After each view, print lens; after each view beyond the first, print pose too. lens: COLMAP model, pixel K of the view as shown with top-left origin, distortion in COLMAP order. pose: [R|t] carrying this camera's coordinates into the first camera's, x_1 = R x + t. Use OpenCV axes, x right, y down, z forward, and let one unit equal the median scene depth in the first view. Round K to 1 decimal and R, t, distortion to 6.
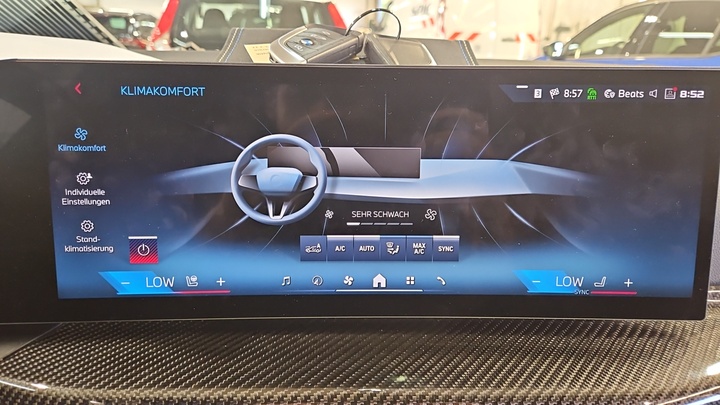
lens RADIAL K [[465.6, 0, 360.3], [0, 465.6, 205.0], [0, 0, 1]] dist [-0.006050, -0.008531]
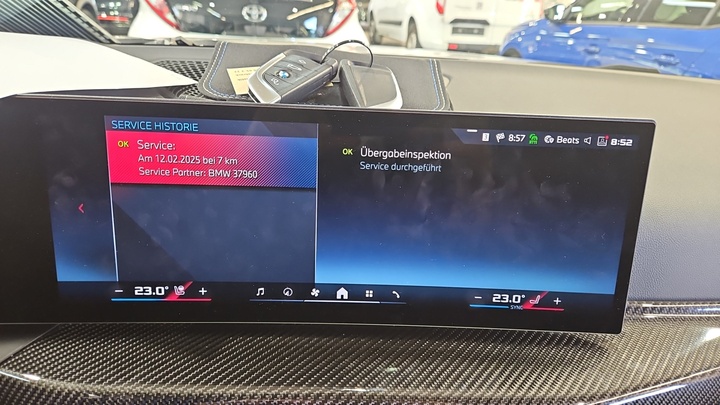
lens RADIAL K [[465.6, 0, 364.8], [0, 465.6, 199.0], [0, 0, 1]] dist [-0.006050, -0.008531]
pose [[0.999402, 0.029116, 0.018652, 0.069751], [-0.030616, 0.995830, 0.085932, -0.171690], [-0.016072, -0.086452, 0.996126, -0.125558]]
